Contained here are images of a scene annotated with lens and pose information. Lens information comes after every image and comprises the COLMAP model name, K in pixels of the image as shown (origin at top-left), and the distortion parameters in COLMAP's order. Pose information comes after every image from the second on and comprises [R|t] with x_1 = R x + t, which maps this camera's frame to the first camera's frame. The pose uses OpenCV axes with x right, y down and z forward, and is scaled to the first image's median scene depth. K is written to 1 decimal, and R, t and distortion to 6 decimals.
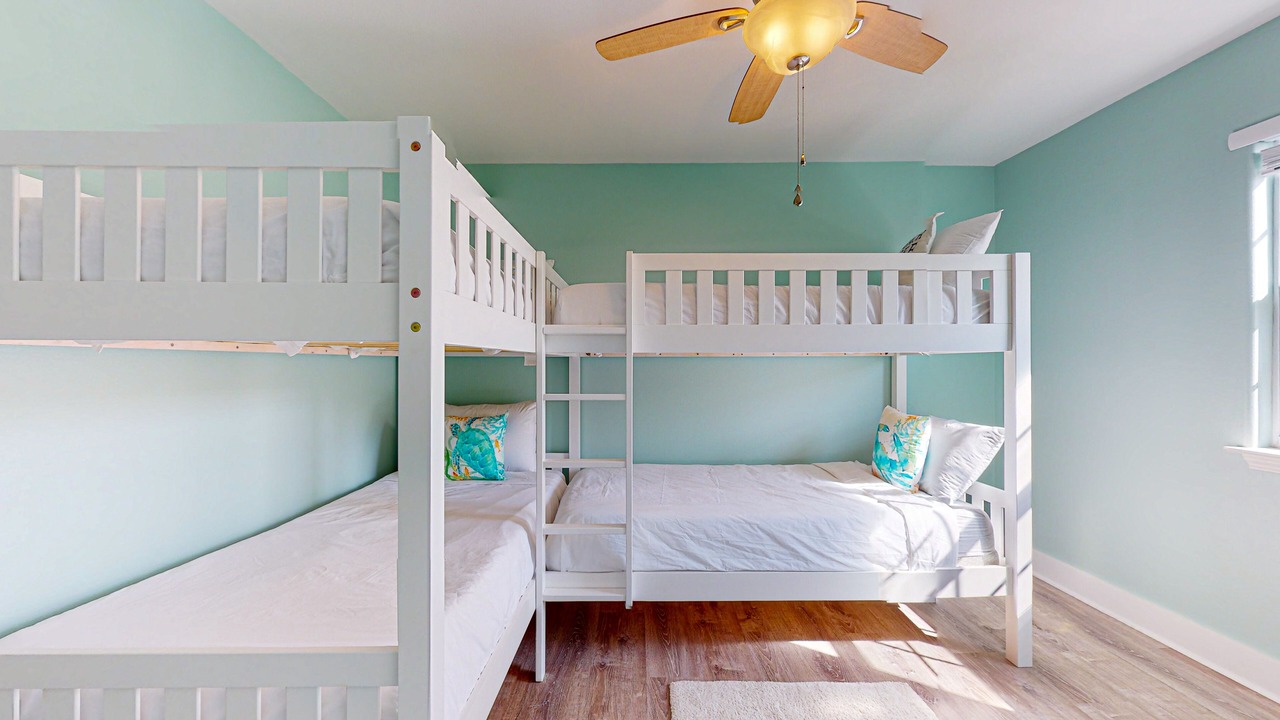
lens RADIAL K [[450.2, 0, 629.4], [0, 450.2, 362.1], [0, 0, 1]] dist [-0.001864, 0.000009]
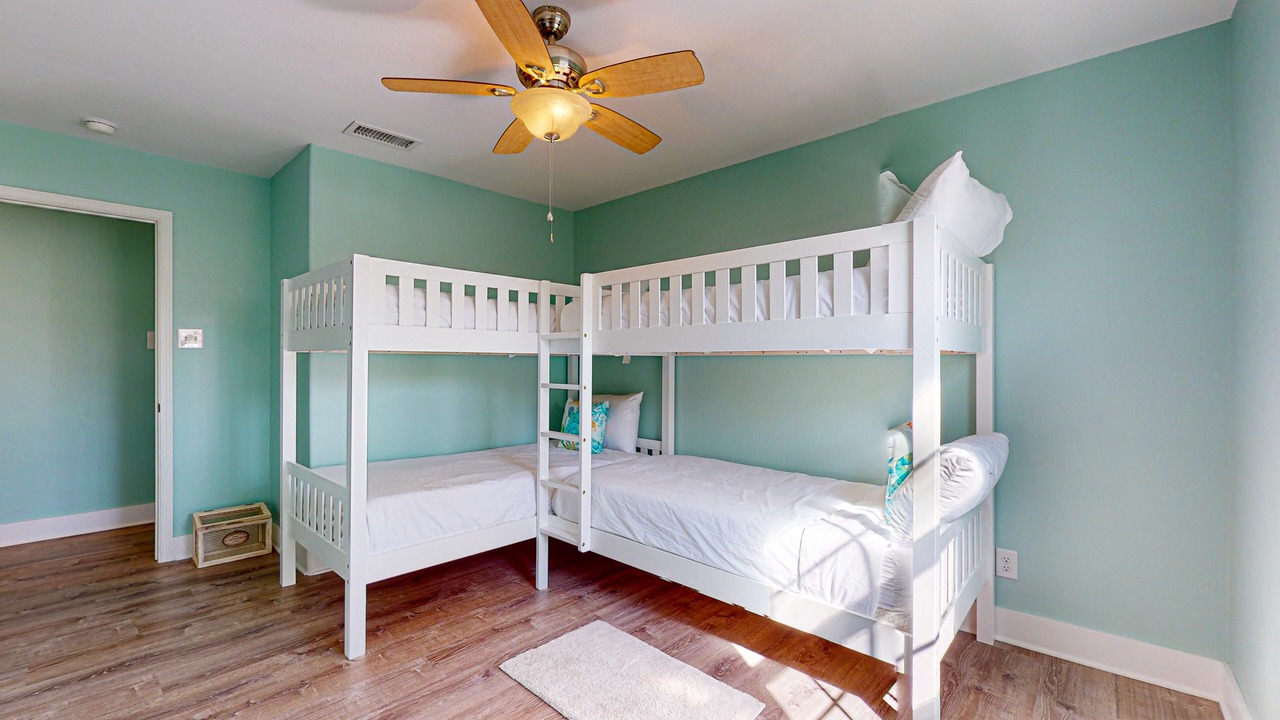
lens RADIAL K [[518.4, 0, 645.1], [0, 518.4, 360.0], [0, 0, 1]] dist [0.000976, 0.000537]
pose [[0.742992, 0.002970, -0.669294, 1.070374], [-0.001881, 0.999995, 0.002350, -0.003685], [0.669298, -0.000487, 0.742994, 0.027760]]
